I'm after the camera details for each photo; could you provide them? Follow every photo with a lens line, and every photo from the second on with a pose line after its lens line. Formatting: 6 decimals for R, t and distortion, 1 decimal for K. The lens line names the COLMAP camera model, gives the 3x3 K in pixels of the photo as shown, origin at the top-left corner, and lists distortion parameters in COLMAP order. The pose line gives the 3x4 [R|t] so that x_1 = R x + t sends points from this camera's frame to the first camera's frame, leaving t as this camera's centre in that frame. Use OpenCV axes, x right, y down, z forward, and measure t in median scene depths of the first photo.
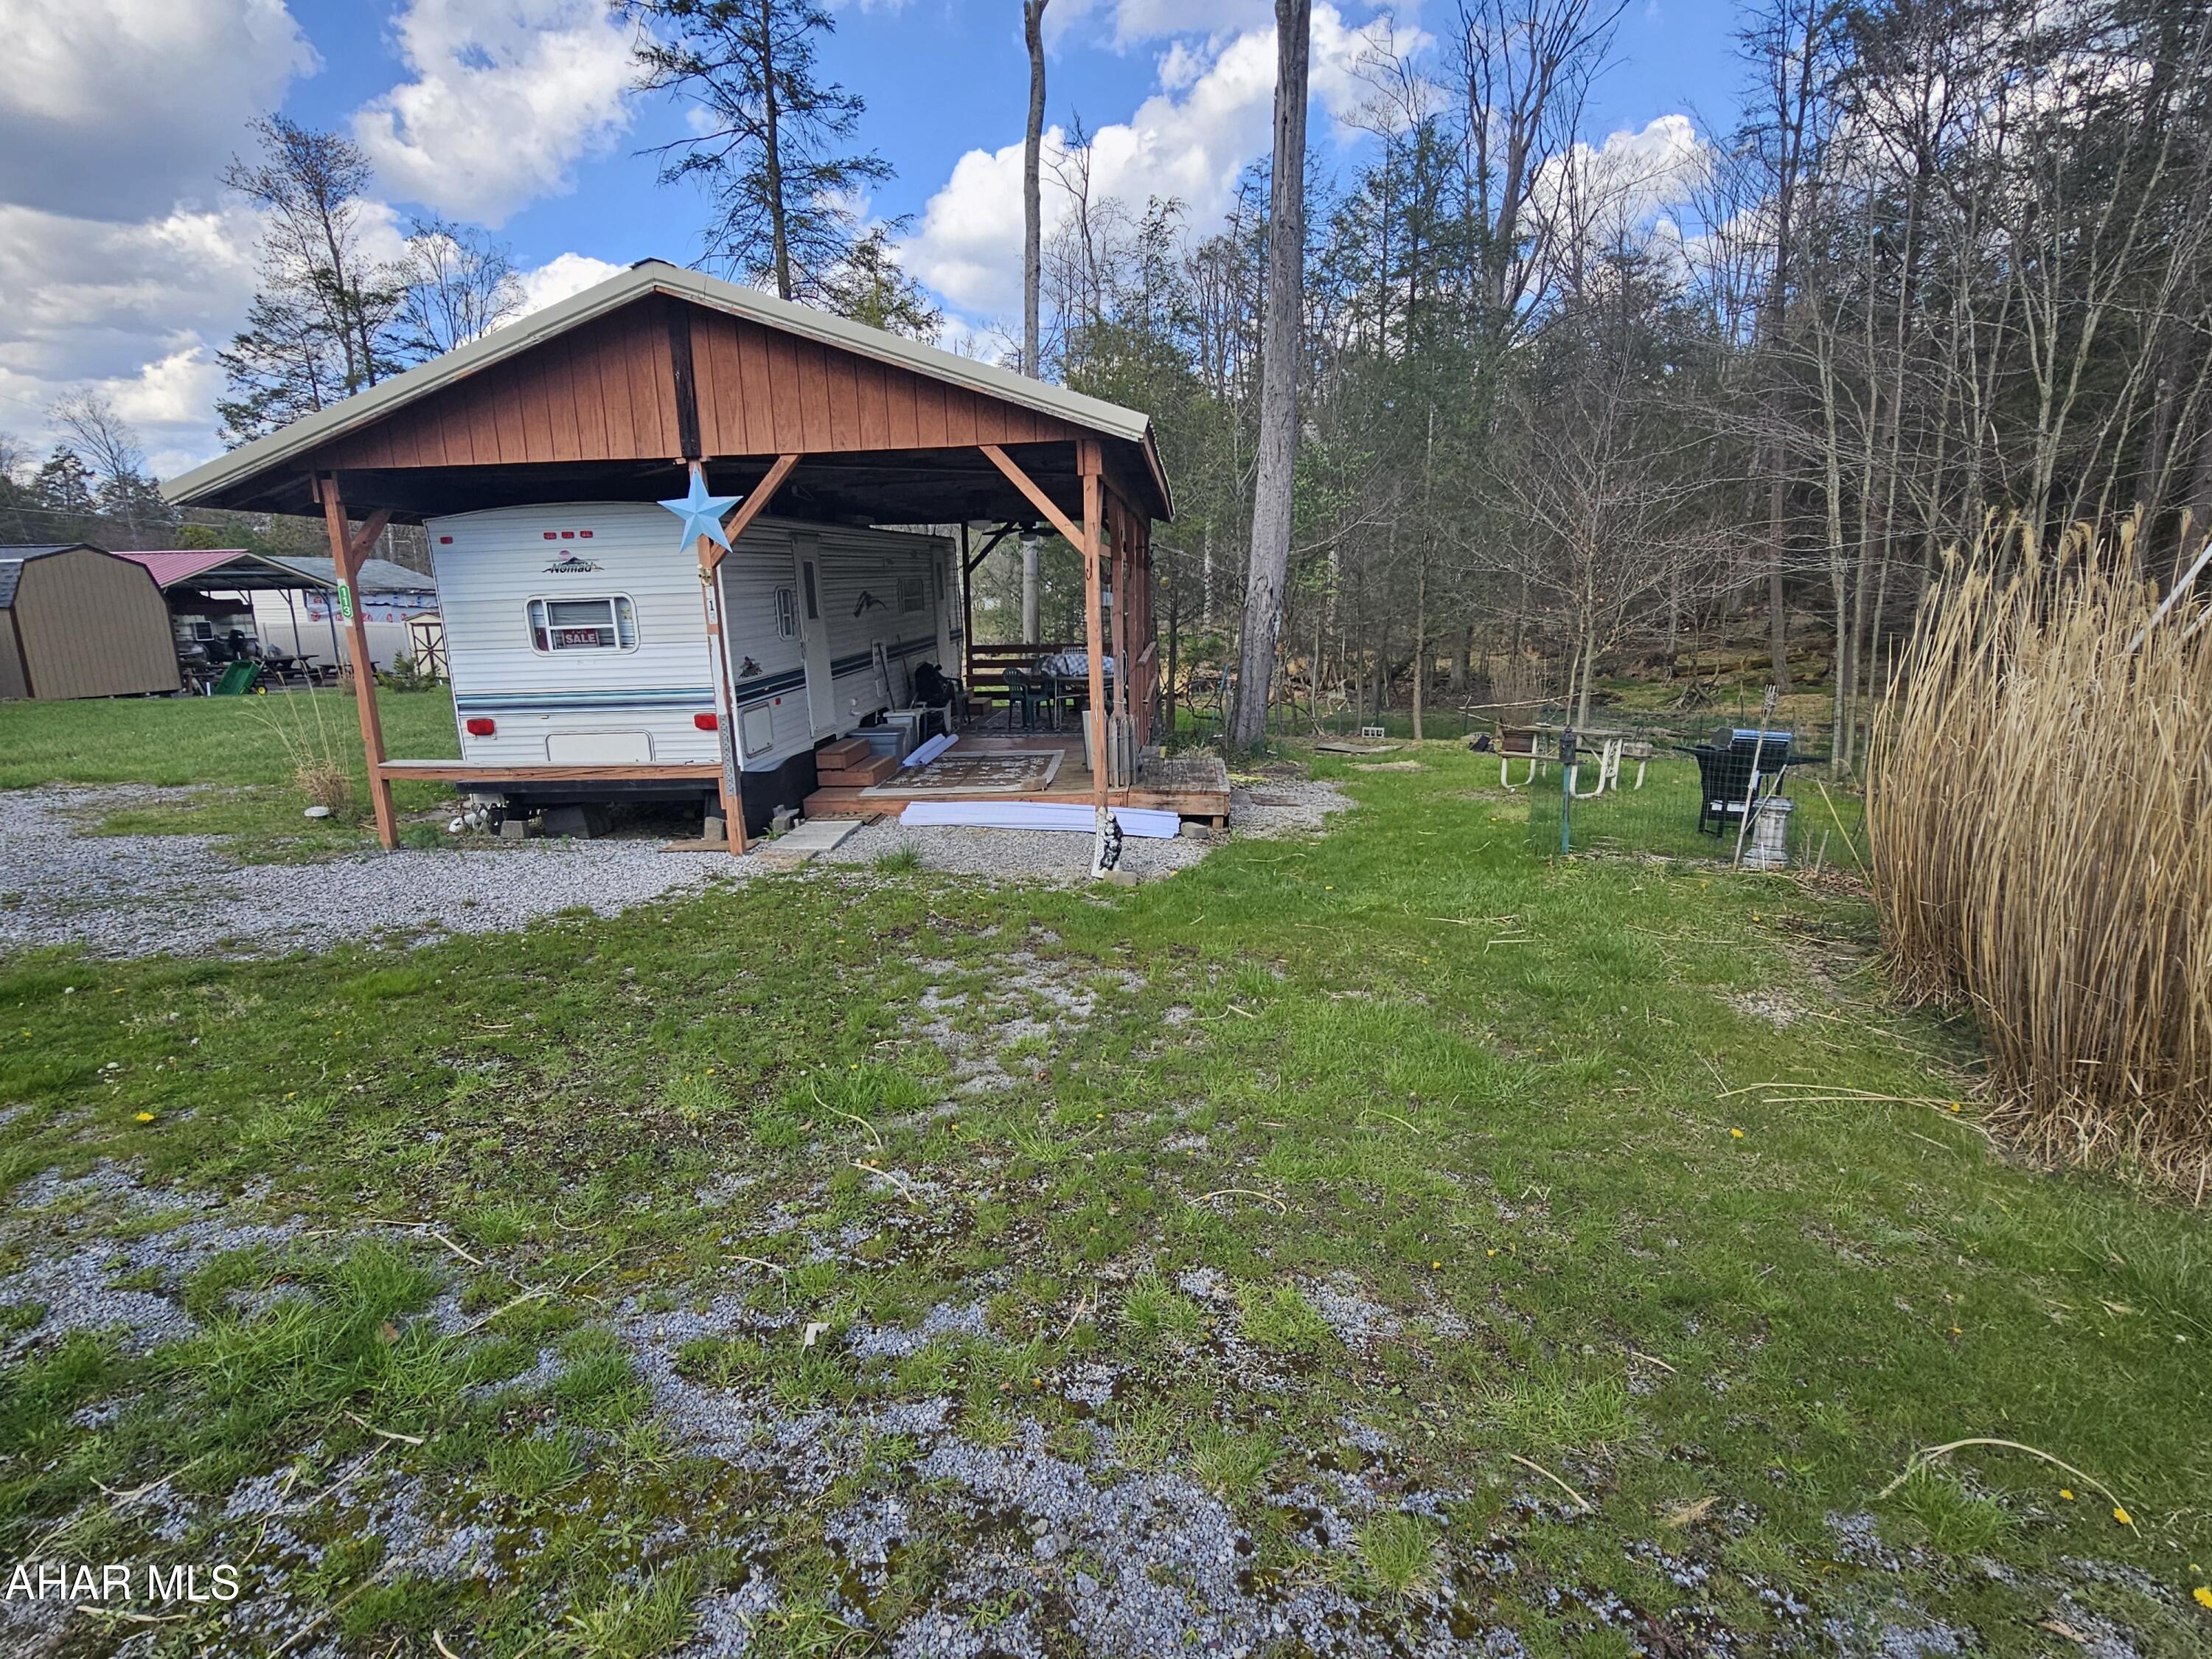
lens RADIAL K [[1096.2, 0, 1106.0], [0, 1096.2, 829.5], [0, 0, 1]] dist [-0.009653, 0.000711]
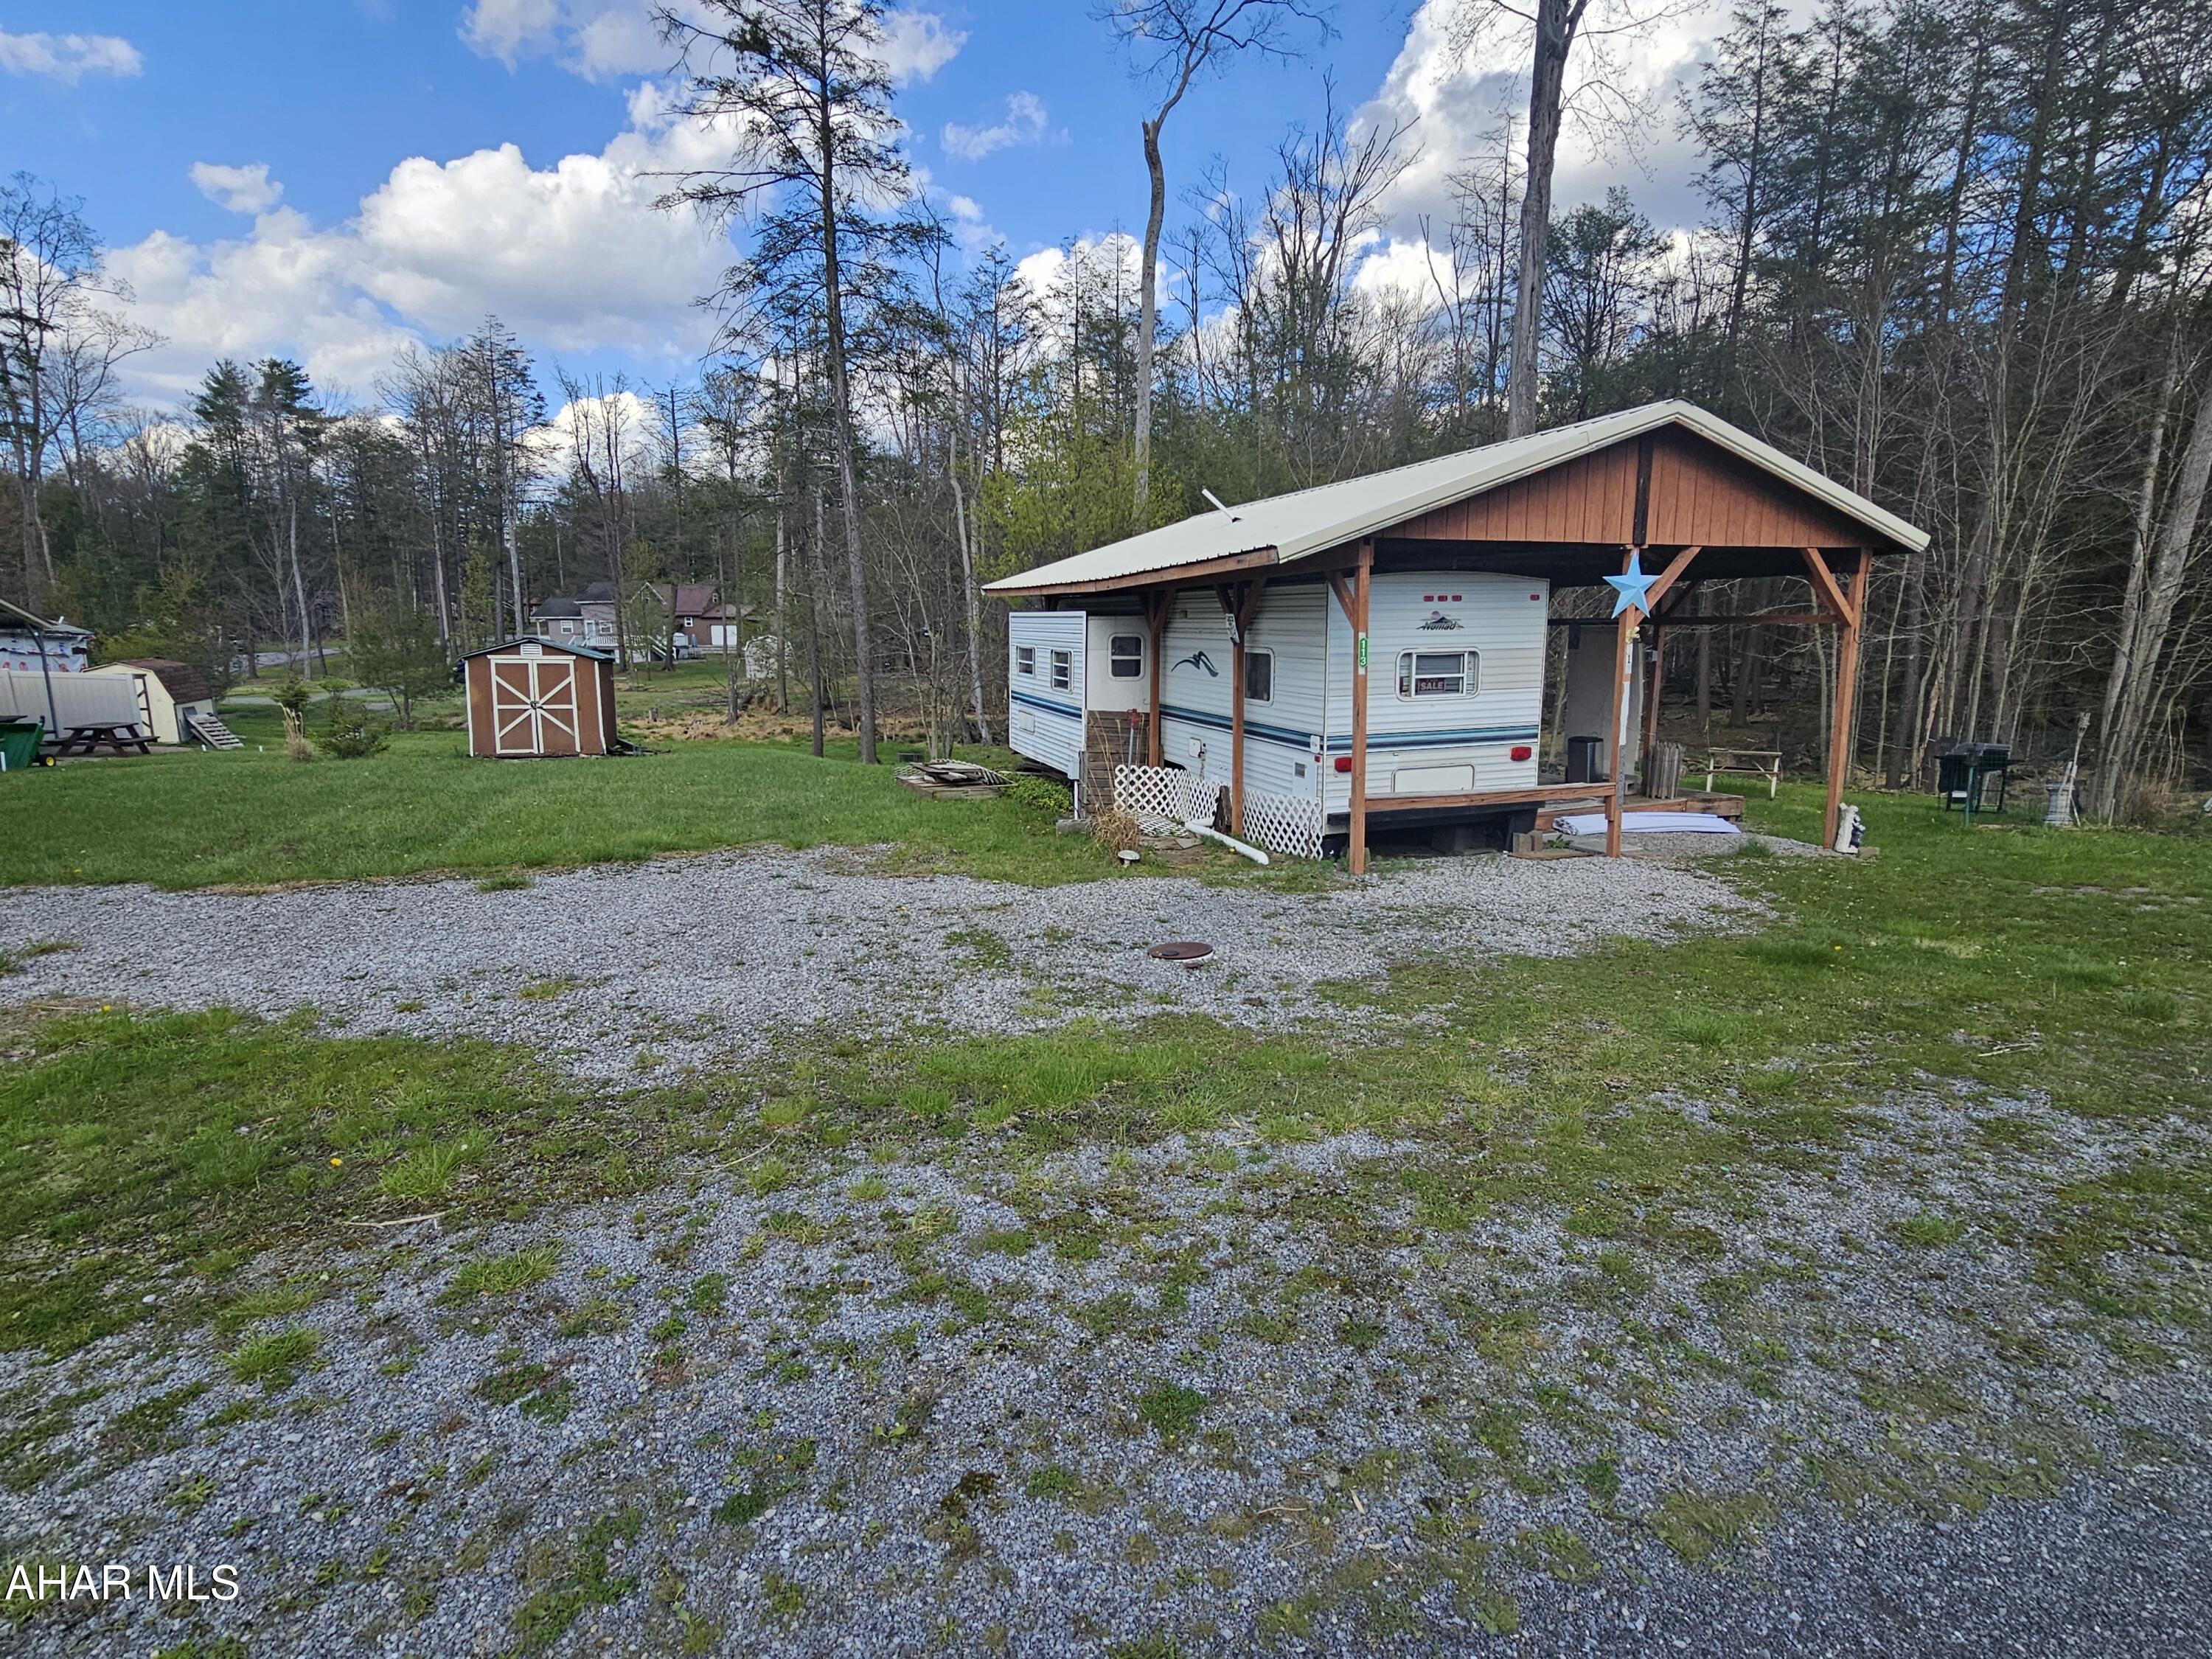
lens RADIAL K [[1096.2, 0, 1106.0], [0, 1096.2, 829.5], [0, 0, 1]] dist [-0.009653, 0.000711]
pose [[0.919030, -0.055122, 0.390316, -1.262122], [0.074452, 0.996626, -0.034555, -0.007595], [-0.387094, 0.060816, 0.920032, 0.069822]]
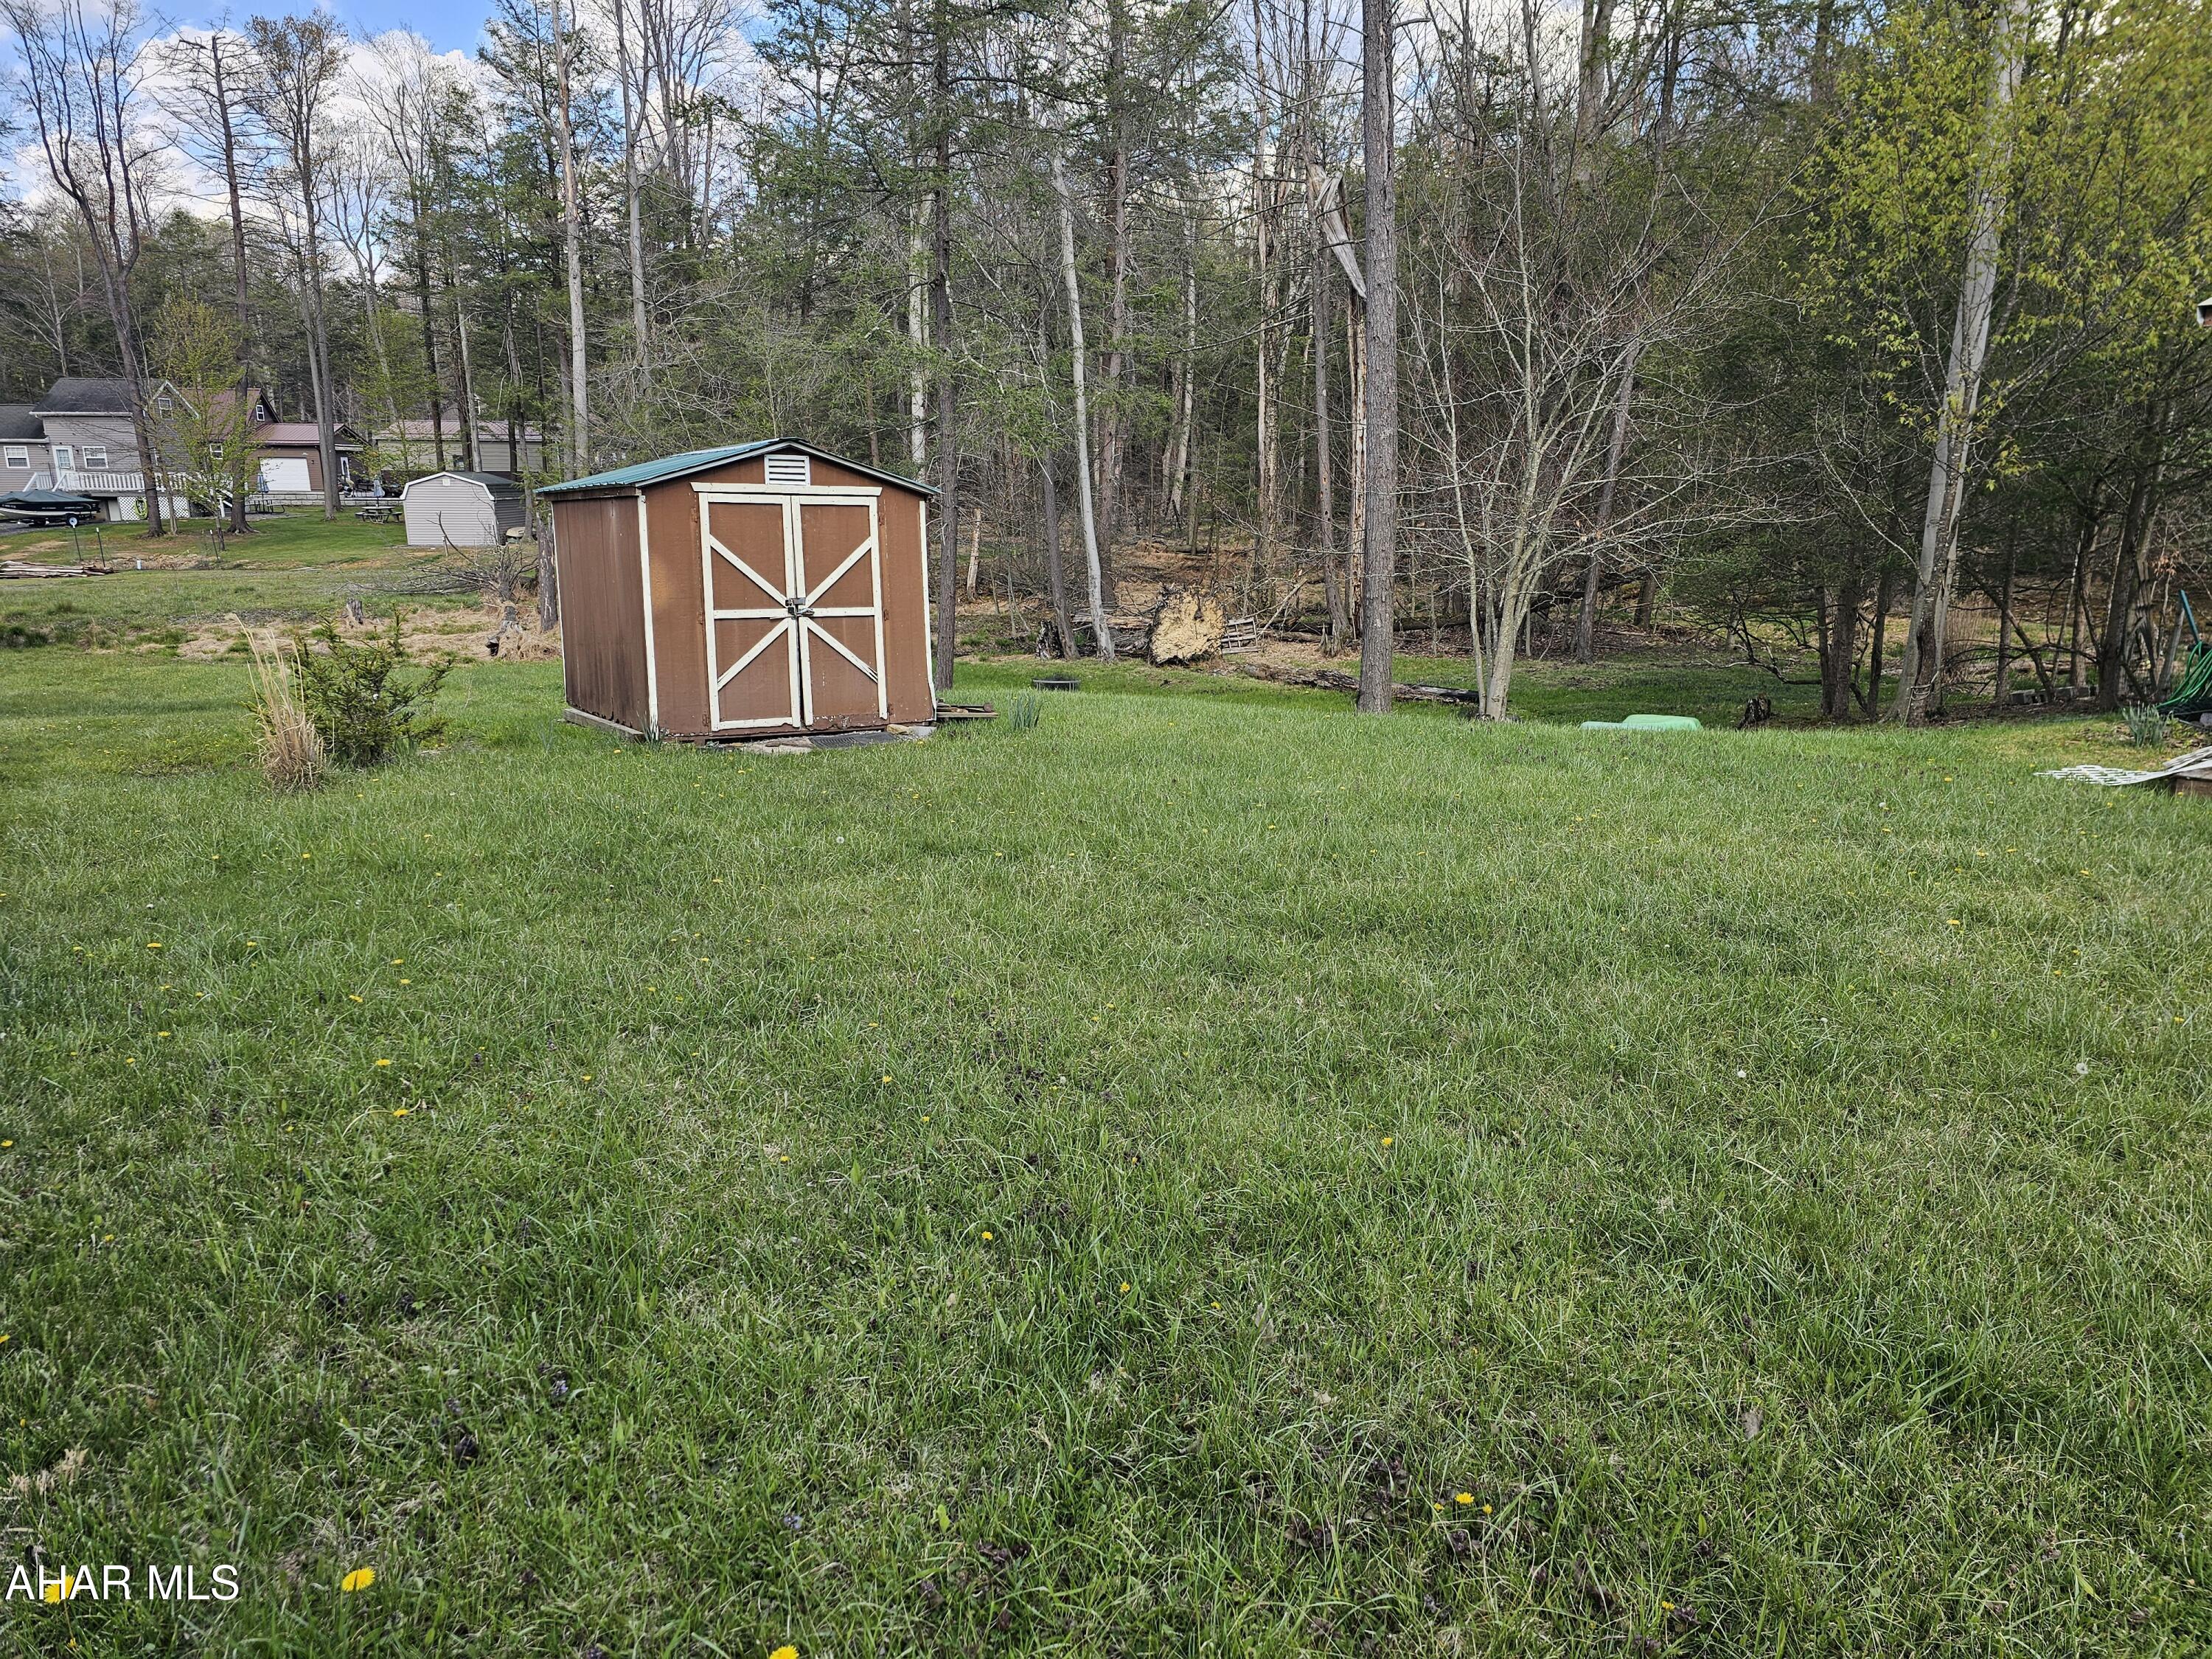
lens RADIAL K [[1469.6, 0, 1106.0], [0, 1469.6, 829.5], [0, 0, 1]] dist [0.085134, -0.071157]
pose [[0.795745, -0.120205, 0.593582, -2.079017], [0.120682, 0.991921, 0.039087, -0.287575], [-0.593486, 0.040532, 0.803823, 1.582298]]
